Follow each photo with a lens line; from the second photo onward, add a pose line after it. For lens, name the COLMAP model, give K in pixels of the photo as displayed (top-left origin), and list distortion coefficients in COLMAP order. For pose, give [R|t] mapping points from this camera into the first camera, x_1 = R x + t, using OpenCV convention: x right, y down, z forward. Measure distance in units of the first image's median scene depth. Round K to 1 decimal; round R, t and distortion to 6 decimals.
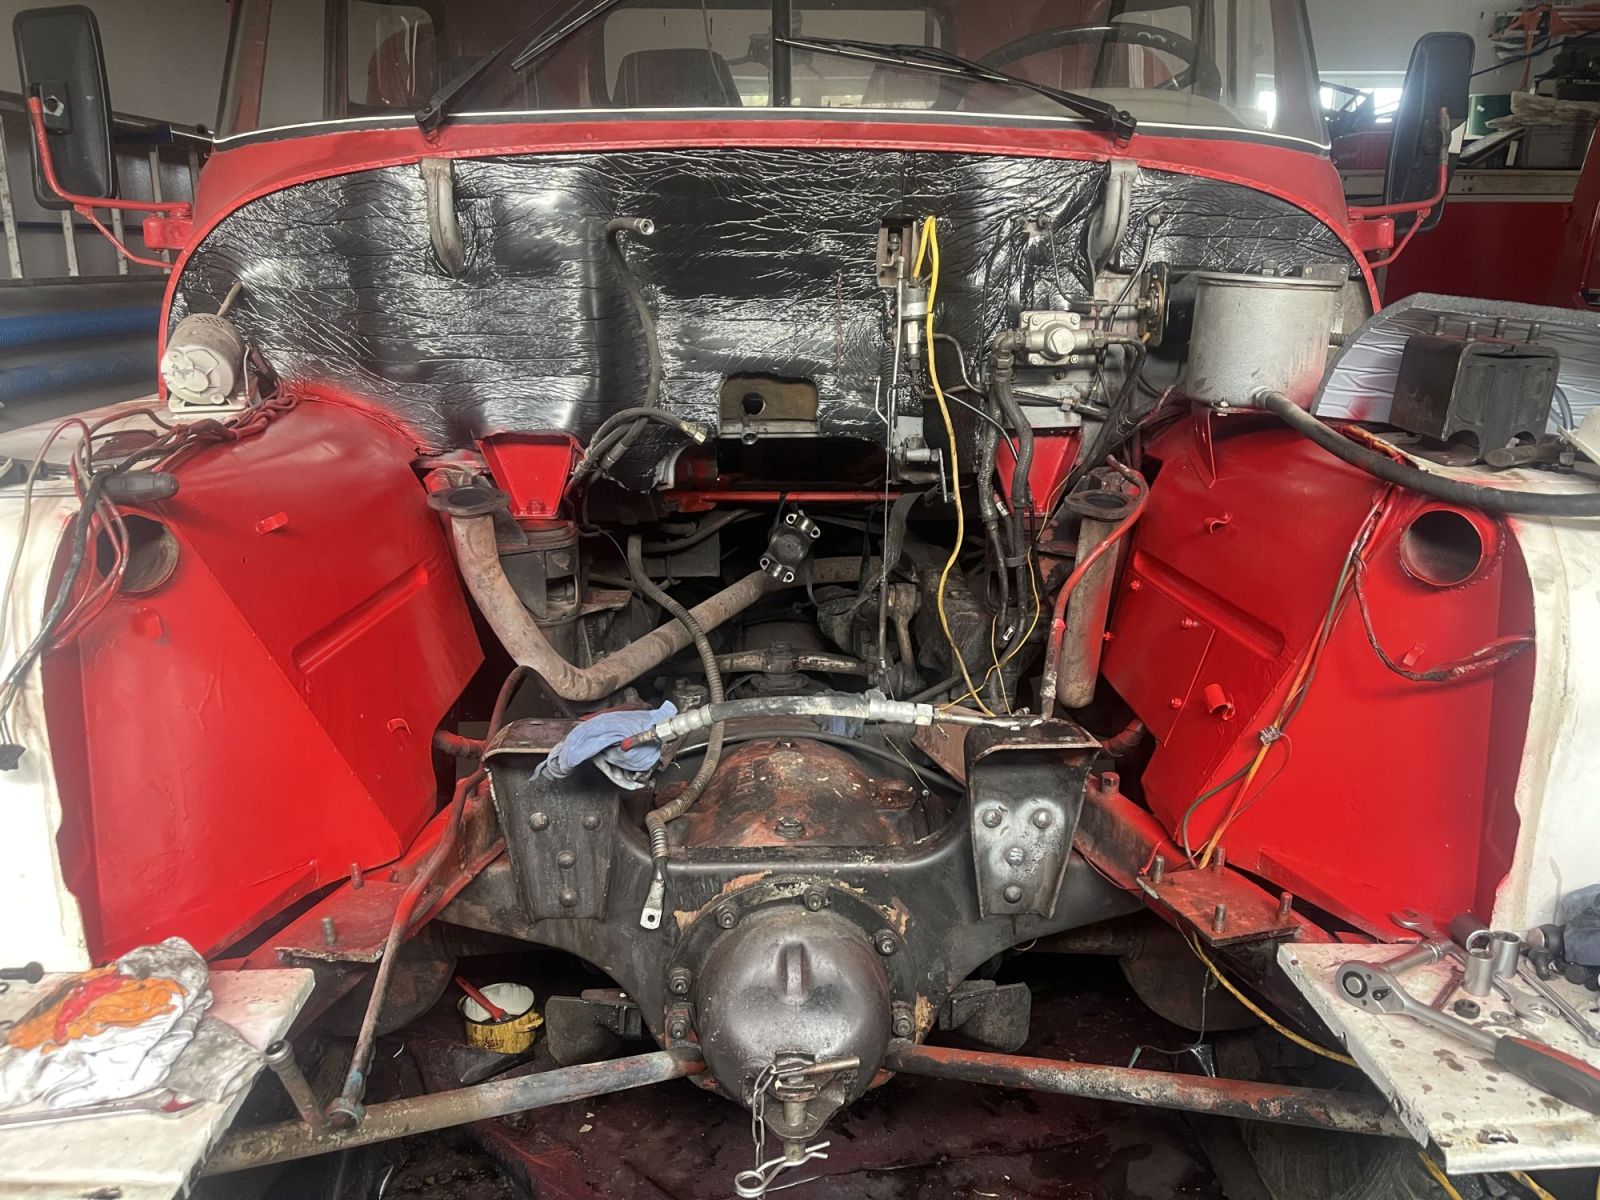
lens RADIAL K [[1187.4, 0, 798.2], [0, 1187.4, 602.9], [0, 0, 1]] dist [0.026244, -0.025518]
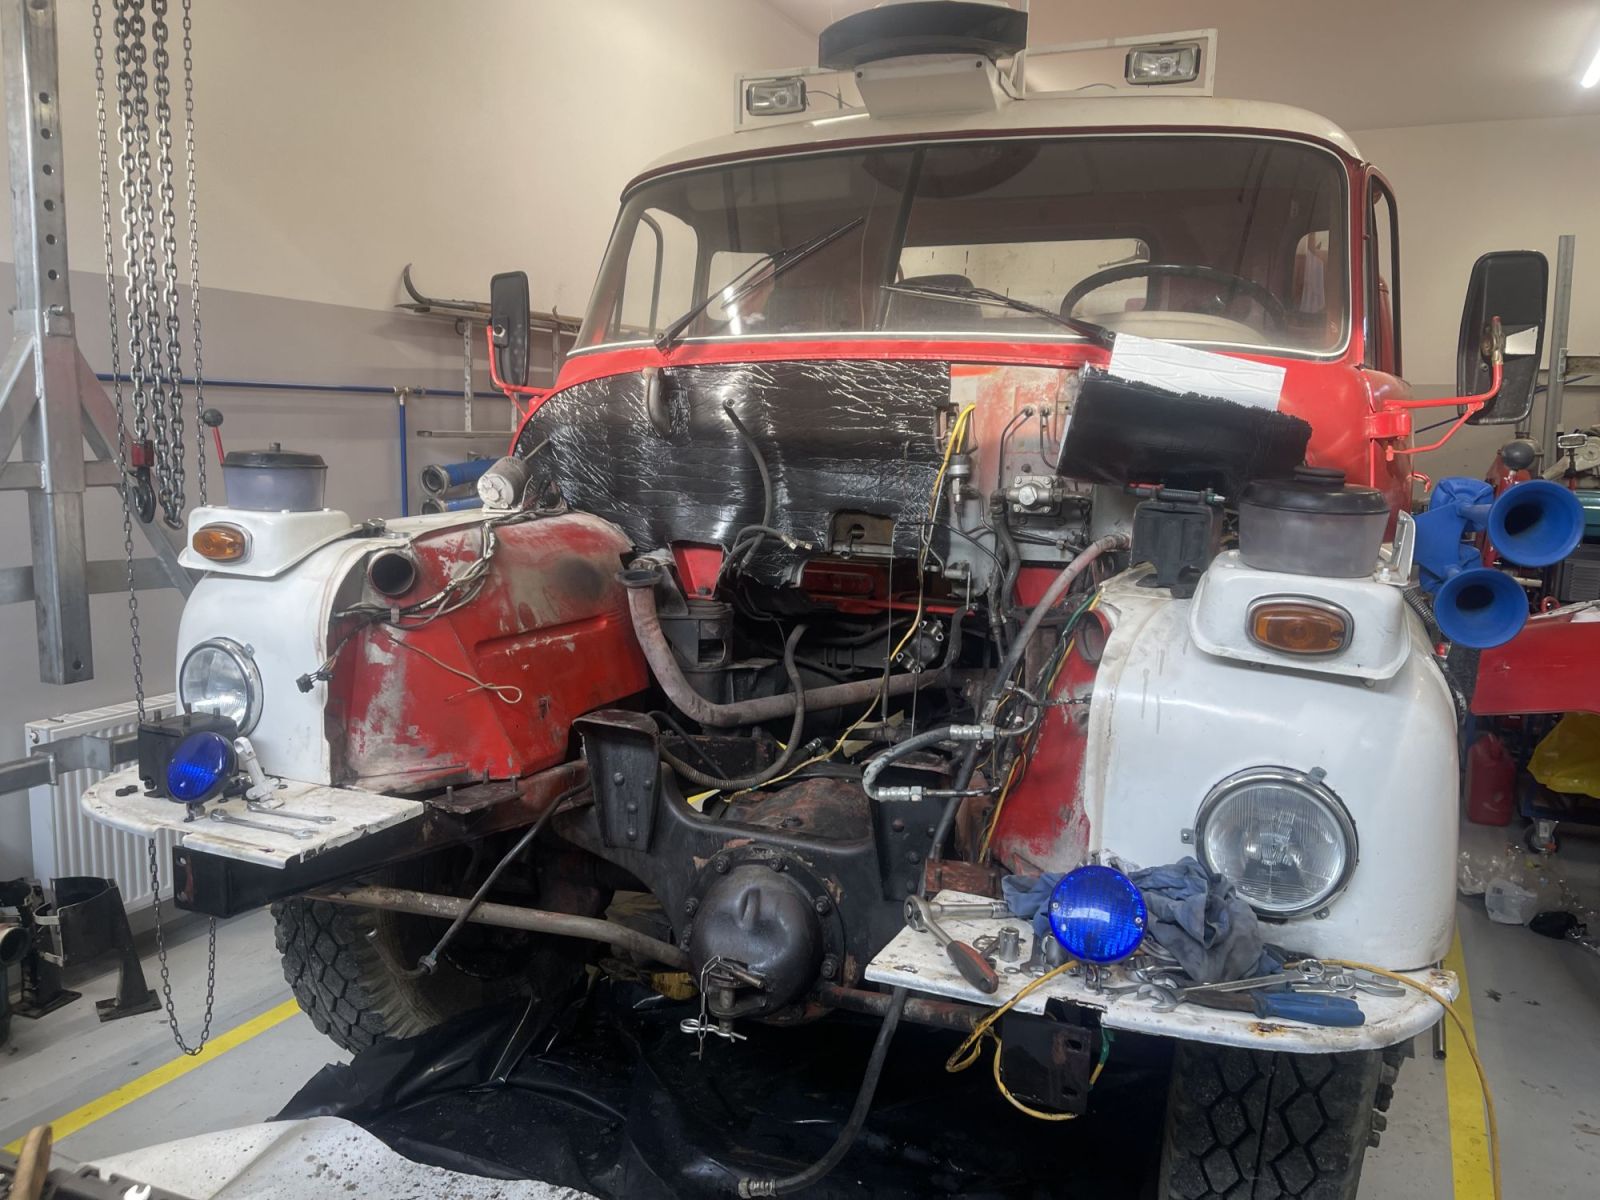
lens RADIAL K [[1187.4, 0, 803.7], [0, 1187.4, 561.3], [0, 0, 1]] dist [0.026244, -0.025518]
pose [[0.911085, 0.067996, -0.406573, 0.530003], [-0.132385, 0.982319, -0.132375, 0.066704], [0.390383, 0.174429, 0.903977, -0.311402]]
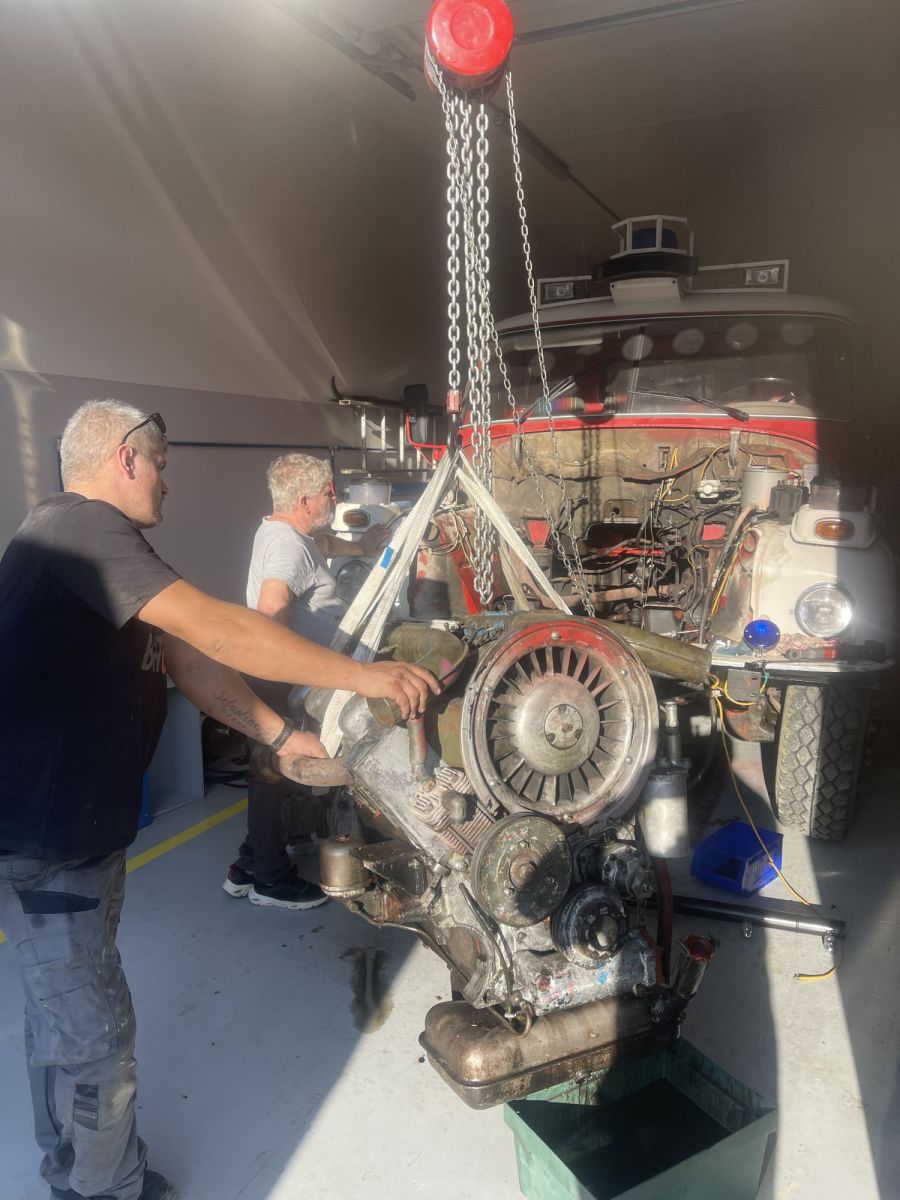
lens RADIAL K [[890.5, 0, 451.7], [0, 890.5, 598.1], [0, 0, 1]] dist [0.026244, -0.025518]
pose [[0.911782, 0.060645, -0.406172, 0.544817], [-0.107939, 0.989652, -0.094538, 0.320410], [0.396236, 0.130040, 0.908893, -1.216844]]
